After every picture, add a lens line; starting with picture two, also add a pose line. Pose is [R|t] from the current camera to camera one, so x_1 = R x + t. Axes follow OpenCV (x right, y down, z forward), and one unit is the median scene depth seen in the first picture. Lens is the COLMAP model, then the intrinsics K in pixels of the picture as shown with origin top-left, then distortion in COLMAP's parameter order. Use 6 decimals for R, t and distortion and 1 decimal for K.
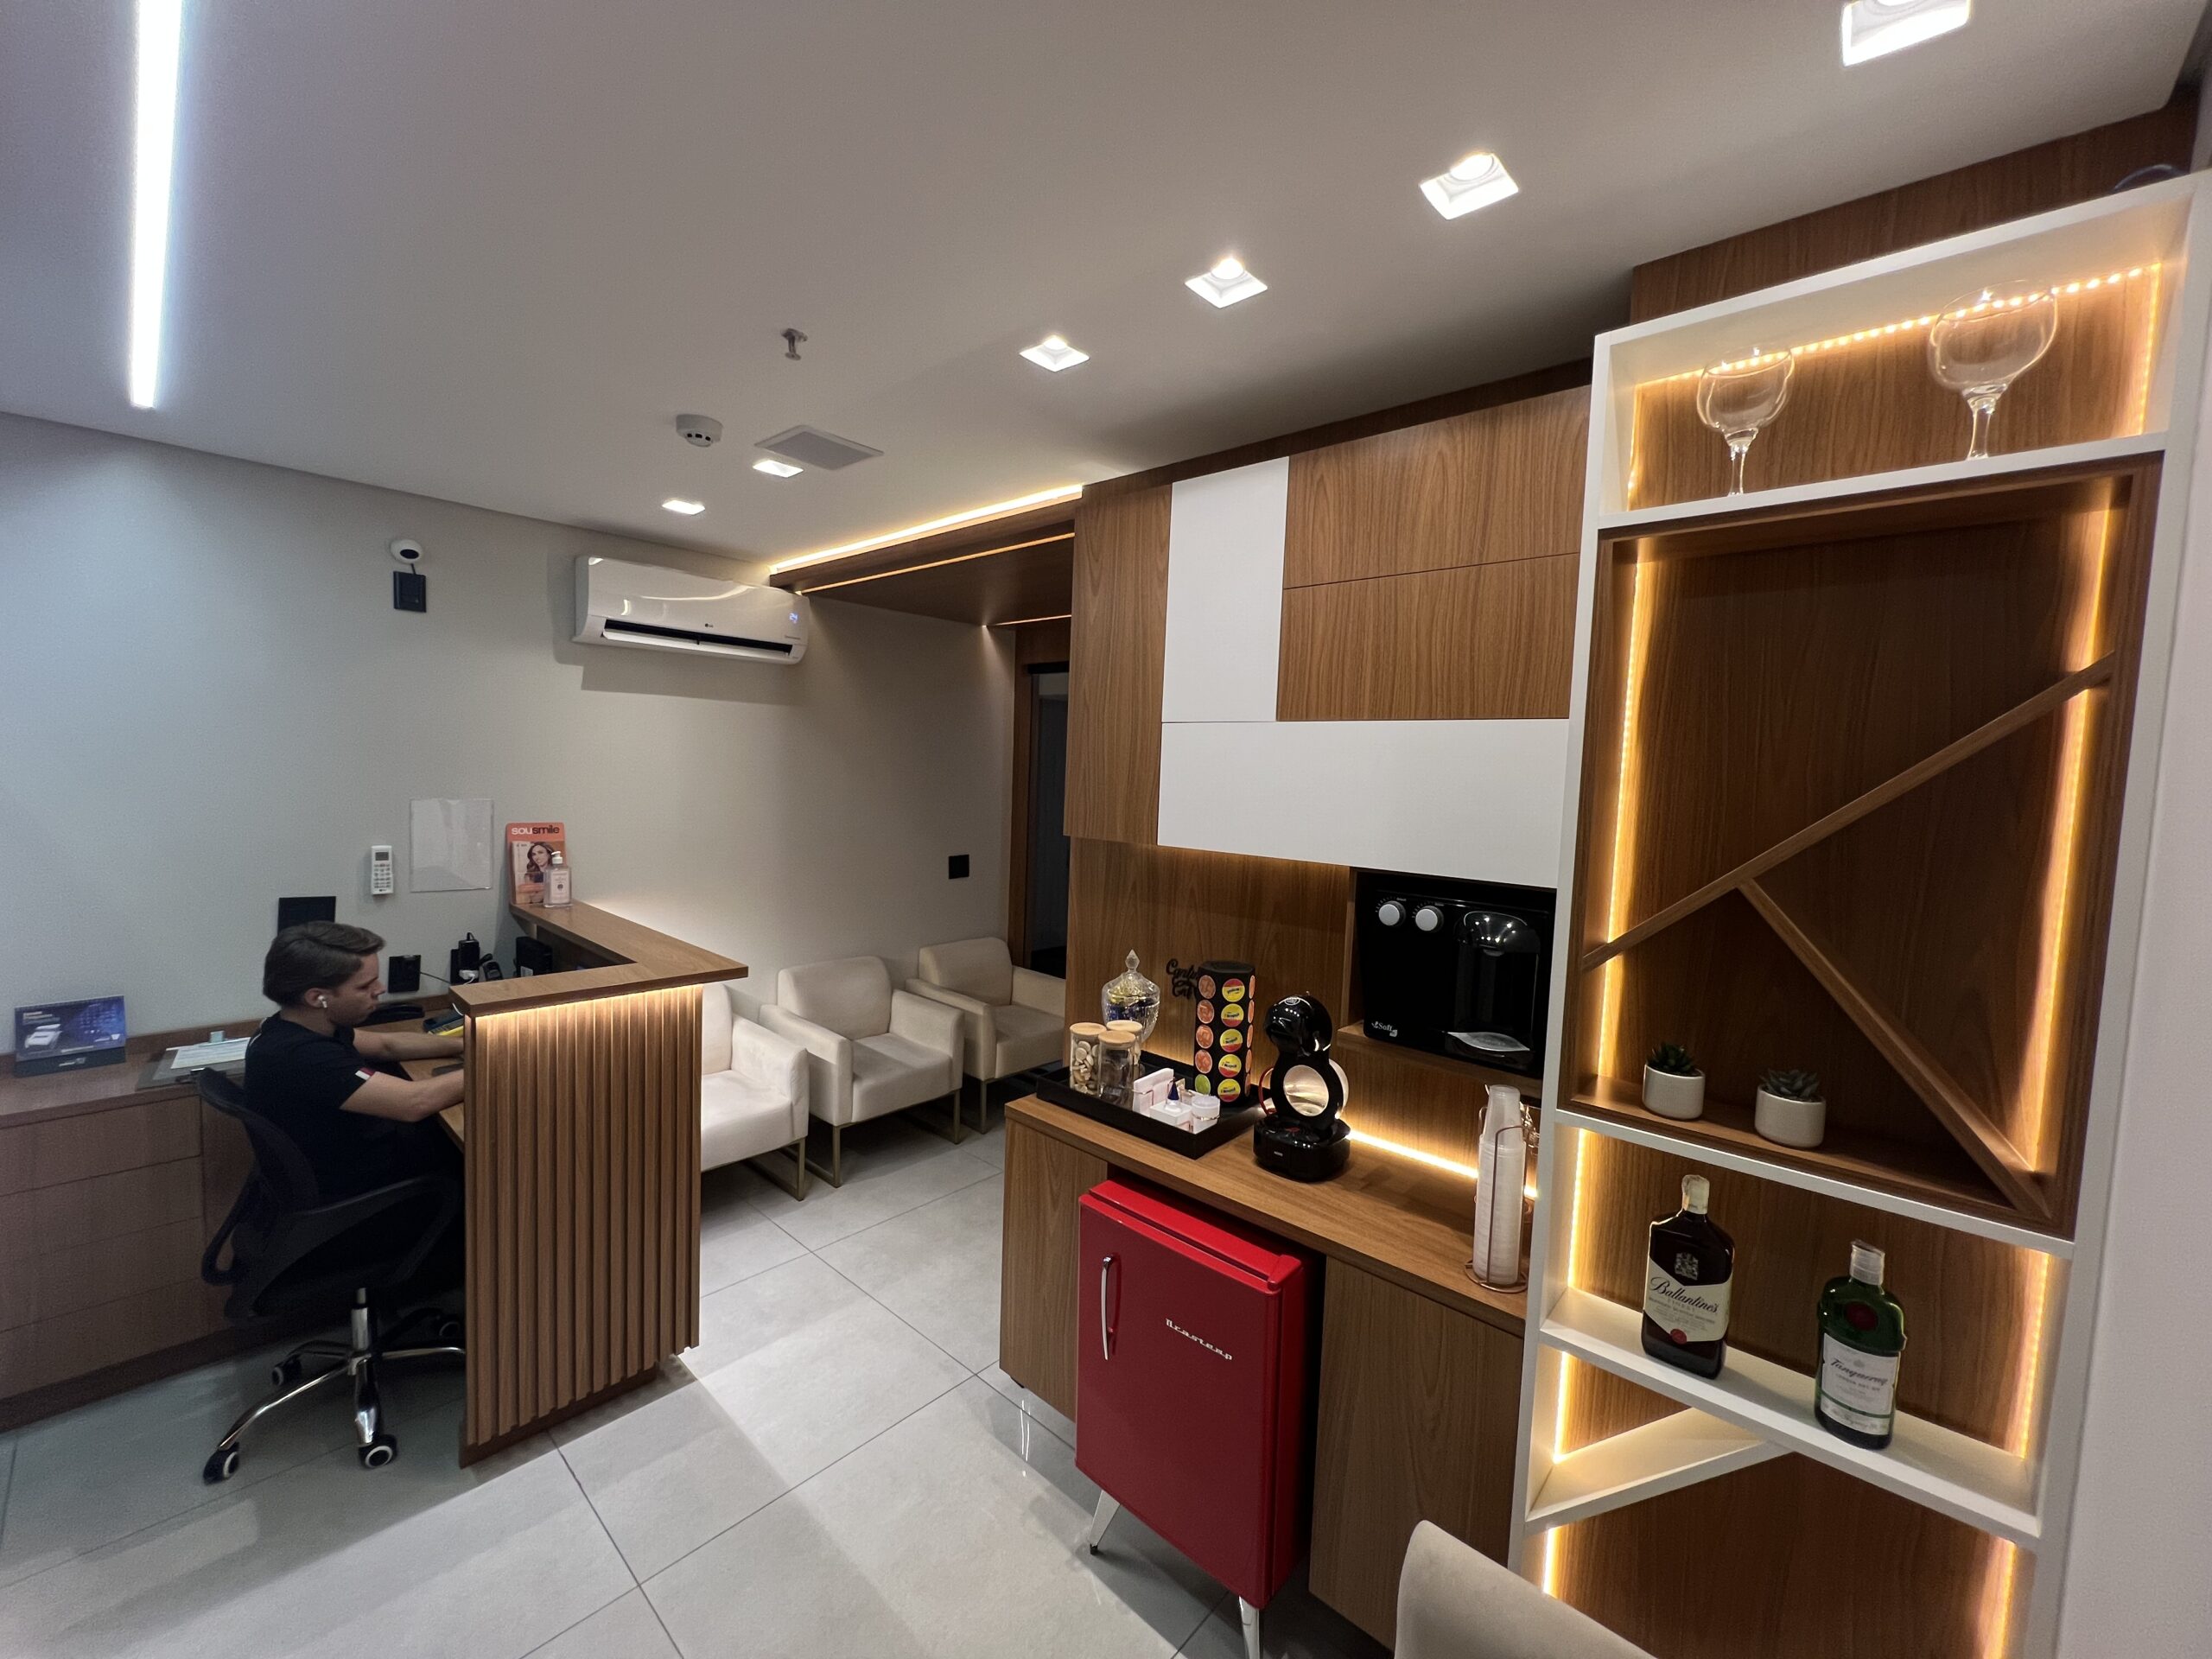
lens RADIAL K [[887.9, 0, 1117.3], [0, 887.9, 823.6], [0, 0, 1]] dist [-0.003718, 0.000405]
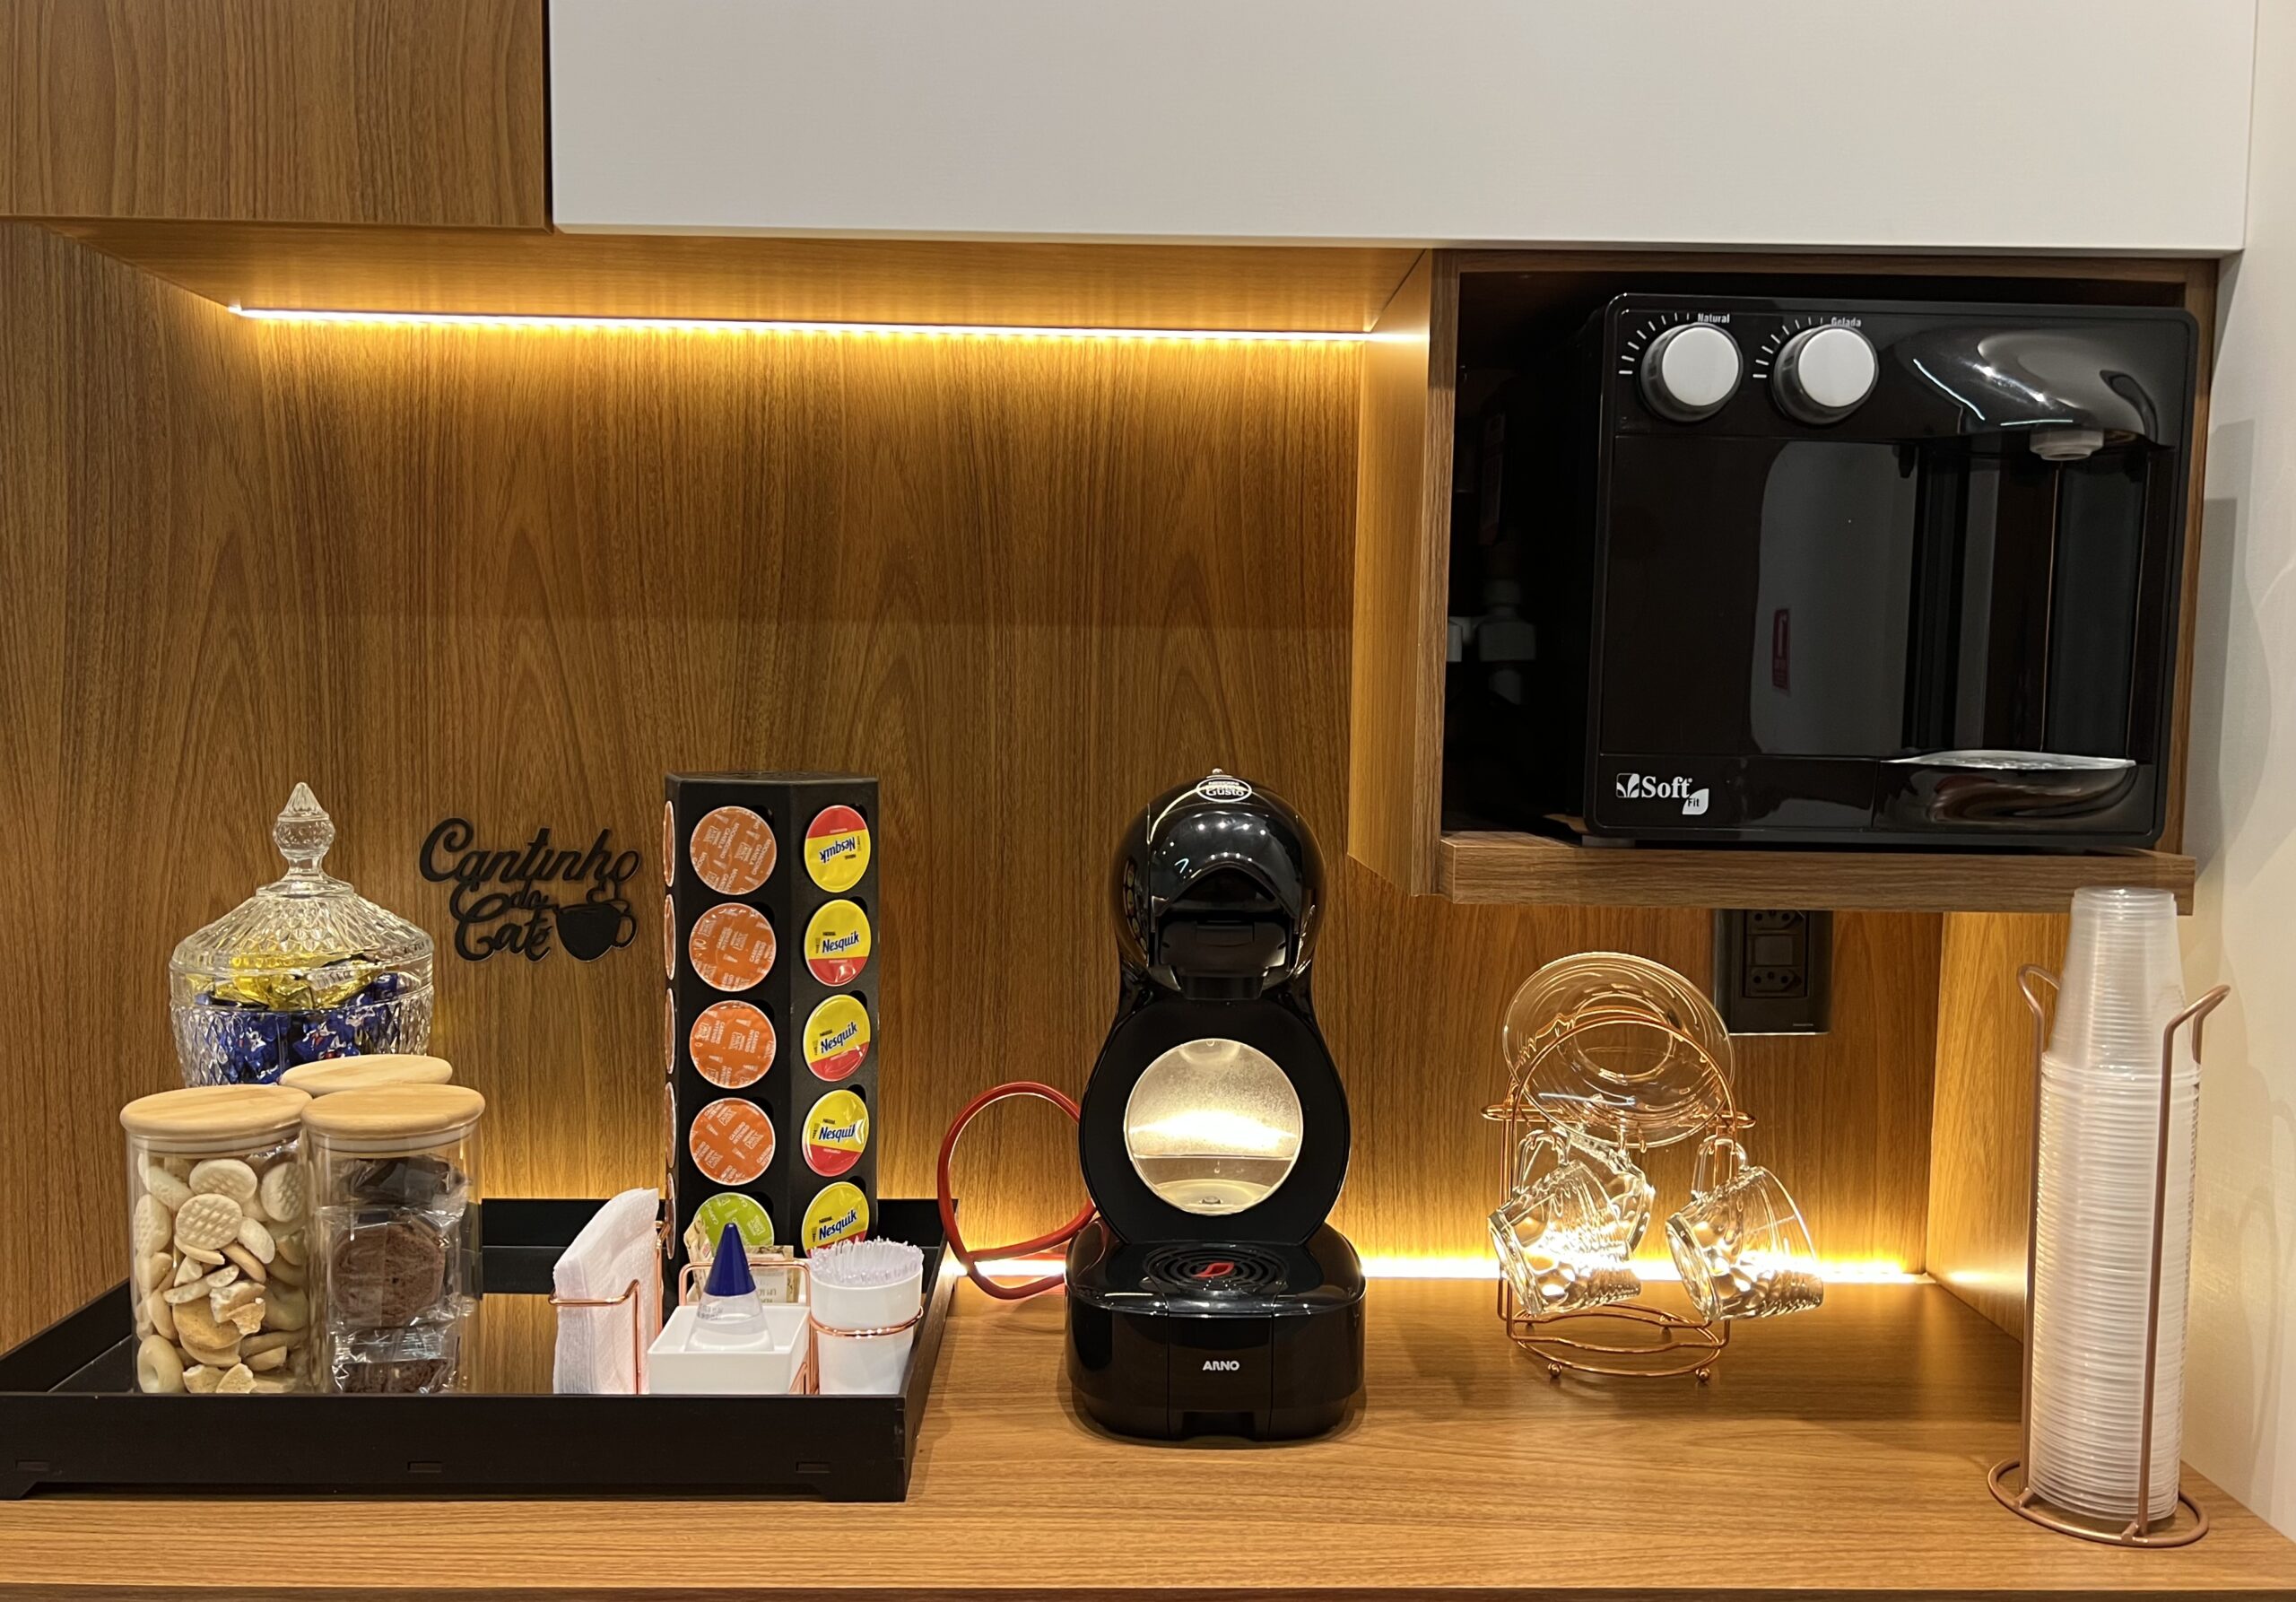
lens RADIAL K [[1804.6, 0, 1151.1], [0, 1804.6, 819.2], [0, 0, 1]] dist [0.038243, -0.006218]
pose [[0.736105, -0.074671, 0.672735, -0.163219], [0.057245, 0.997203, 0.048049, 0.157195], [-0.674442, 0.003142, 0.738321, 0.531289]]
